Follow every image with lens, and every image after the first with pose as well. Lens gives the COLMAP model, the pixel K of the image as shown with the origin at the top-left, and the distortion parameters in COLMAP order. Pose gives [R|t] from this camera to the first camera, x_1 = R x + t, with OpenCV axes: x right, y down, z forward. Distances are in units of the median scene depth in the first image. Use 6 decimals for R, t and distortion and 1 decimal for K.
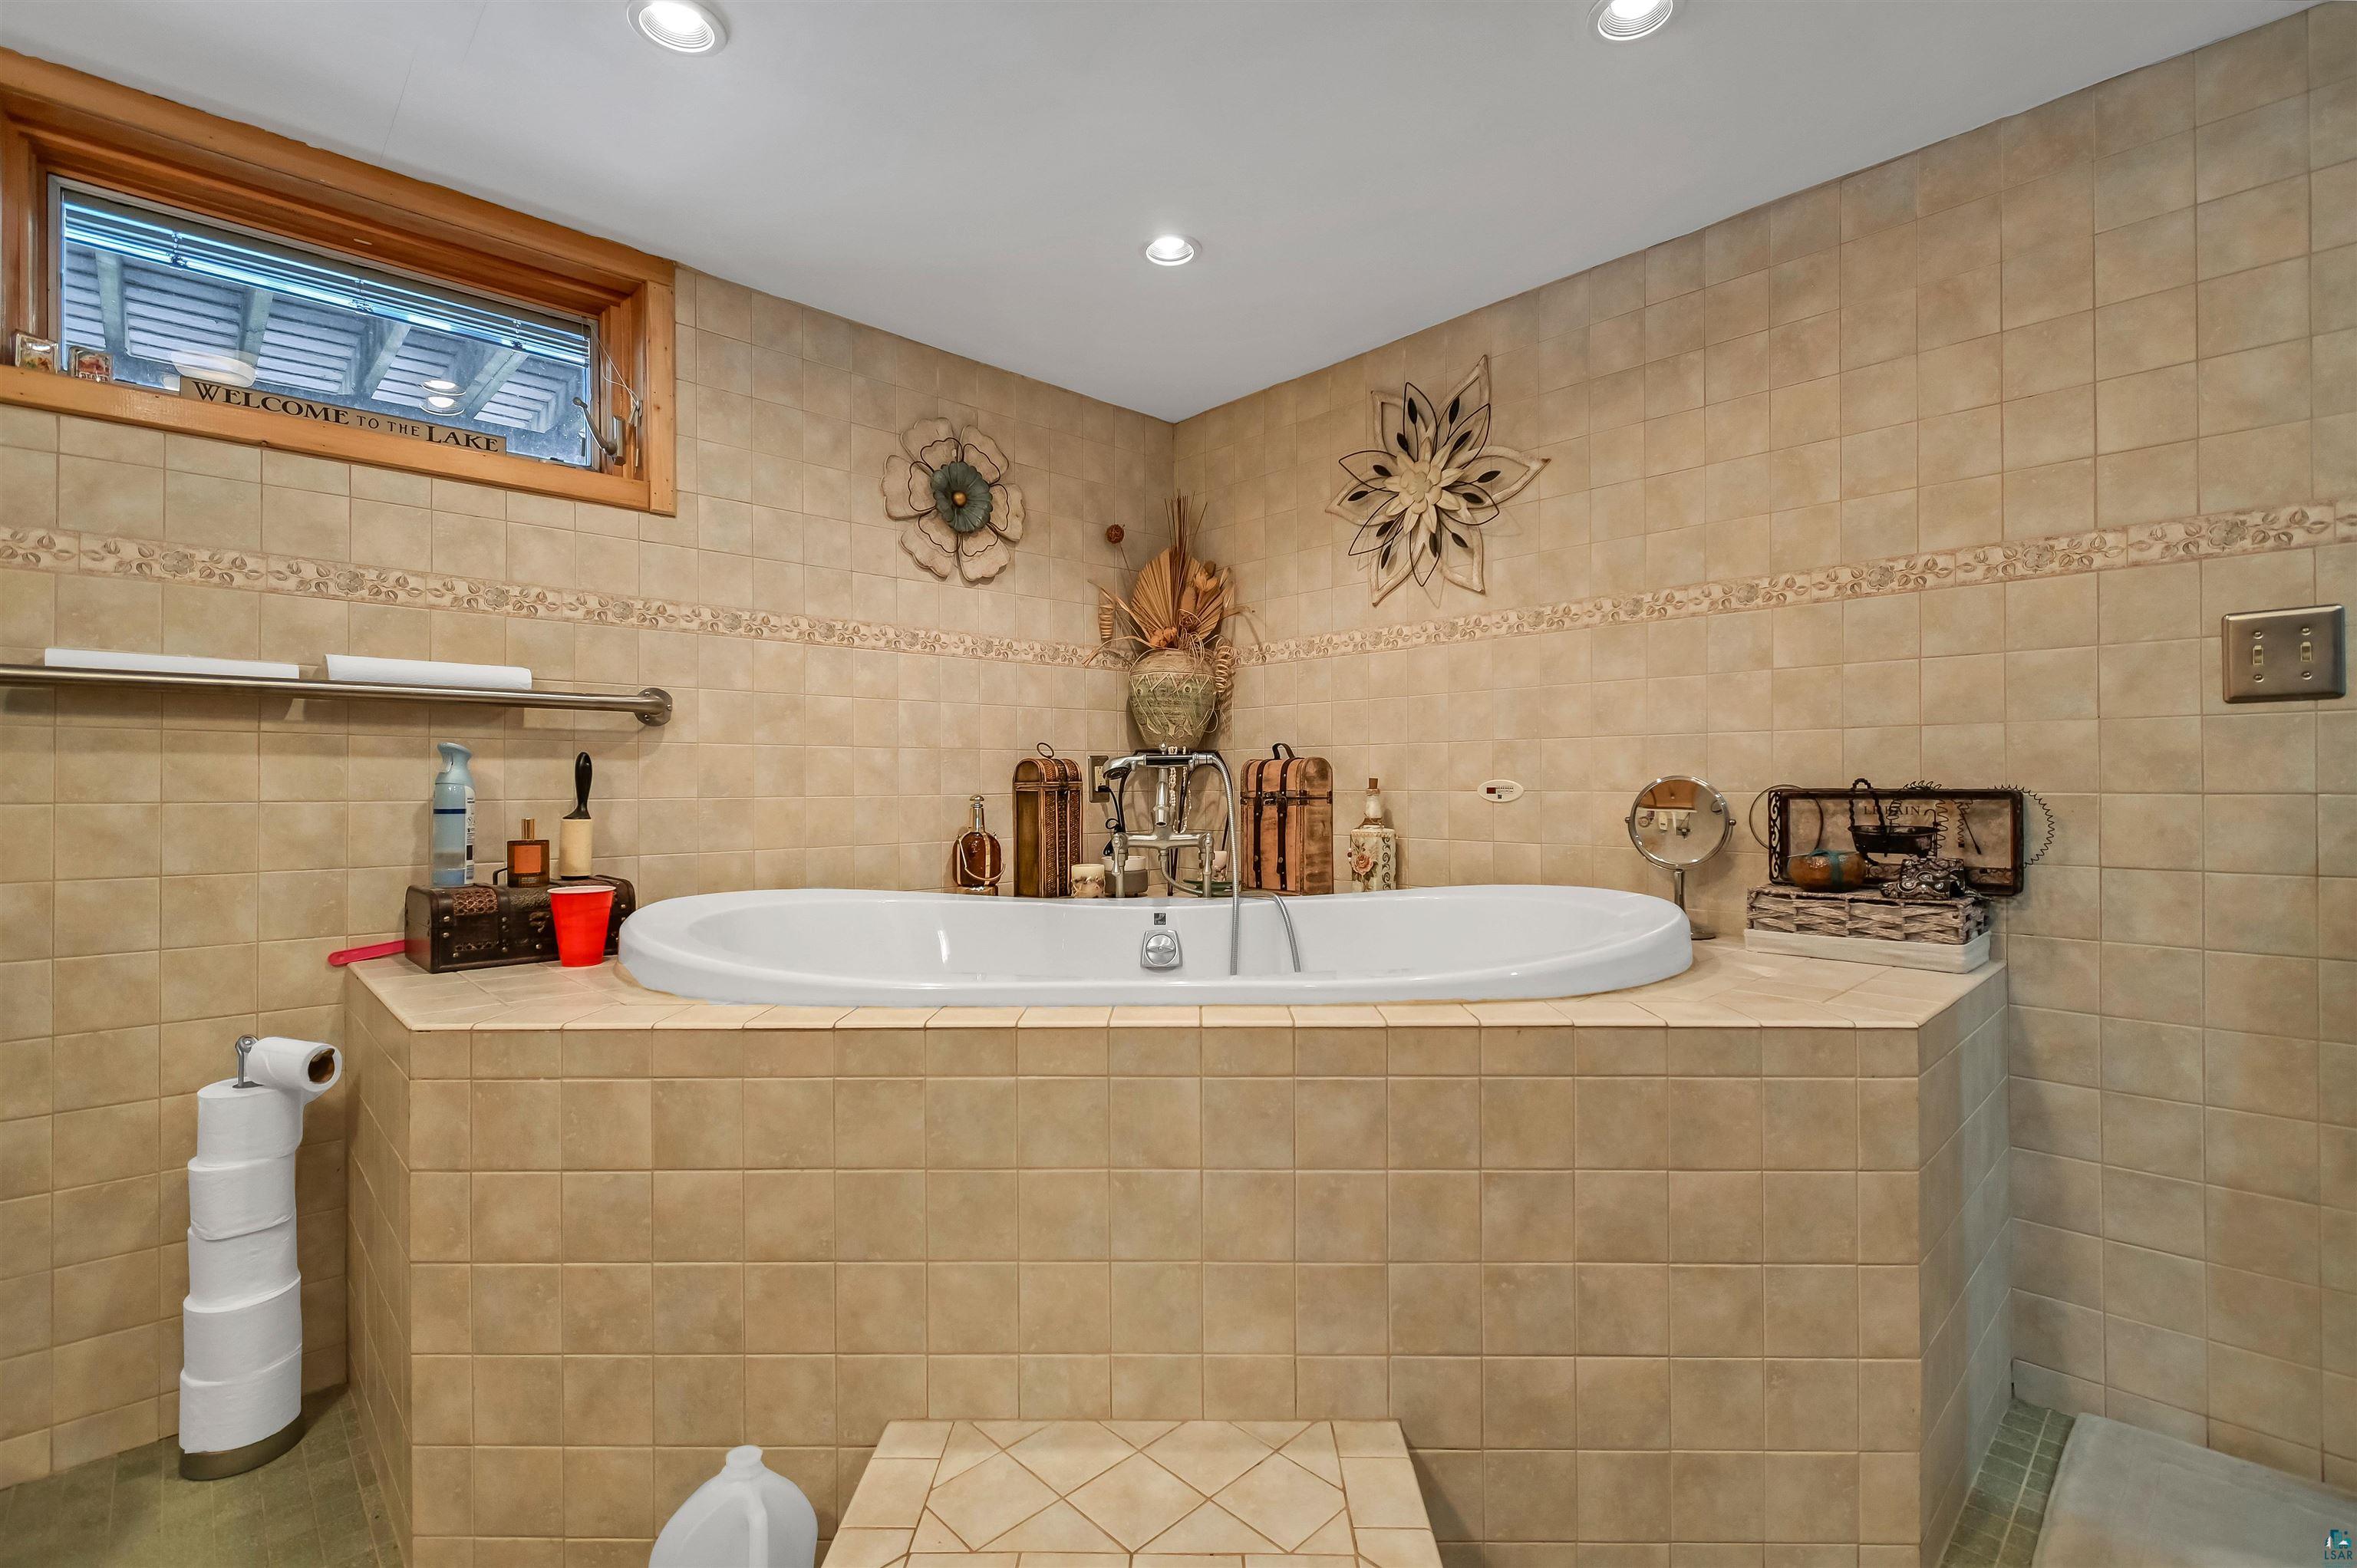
lens RADIAL K [[1049.2, 0, 1178.5], [0, 1049.2, 784.0], [0, 0, 1]] dist [0.008732, -0.005436]
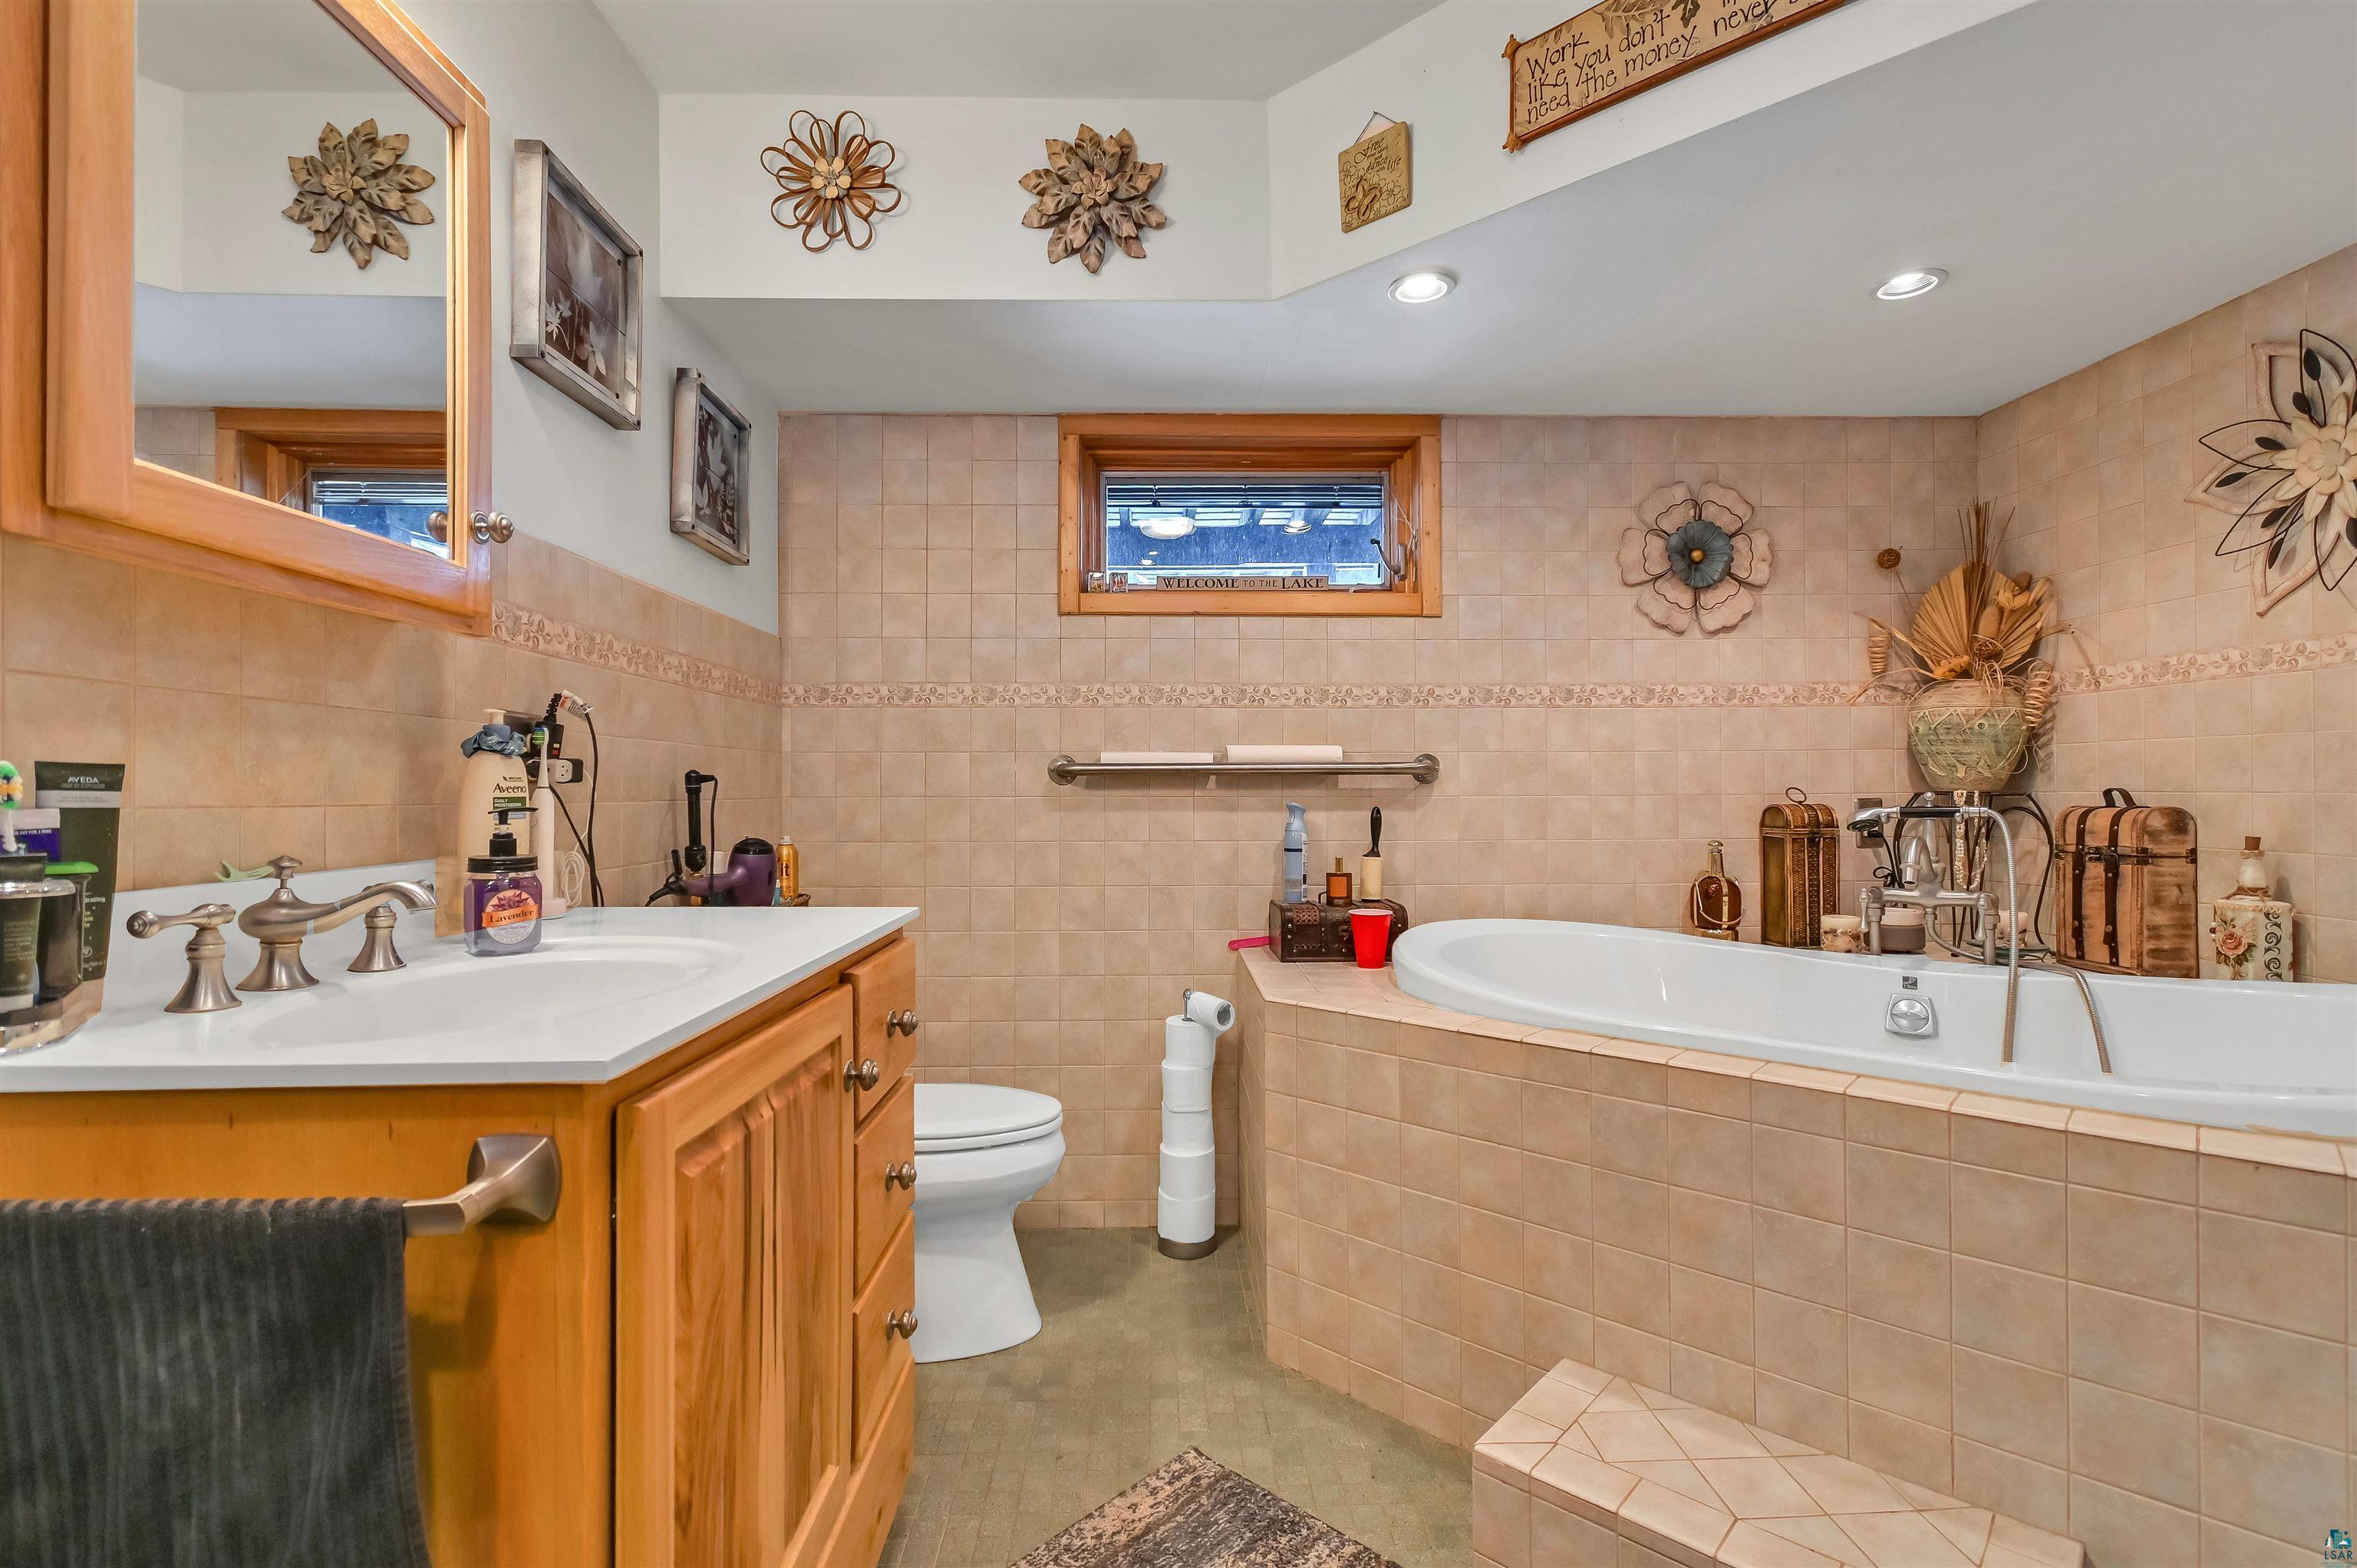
lens RADIAL K [[1089.1, 0, 1178.5], [0, 1089.1, 784.0], [0, 0, 1]] dist [0.019339, -0.007919]
pose [[0.740035, -0.002814, -0.672562, 0.187990], [0.003547, 0.999994, -0.000280, -0.061873], [0.672559, -0.002179, 0.740041, -0.202154]]
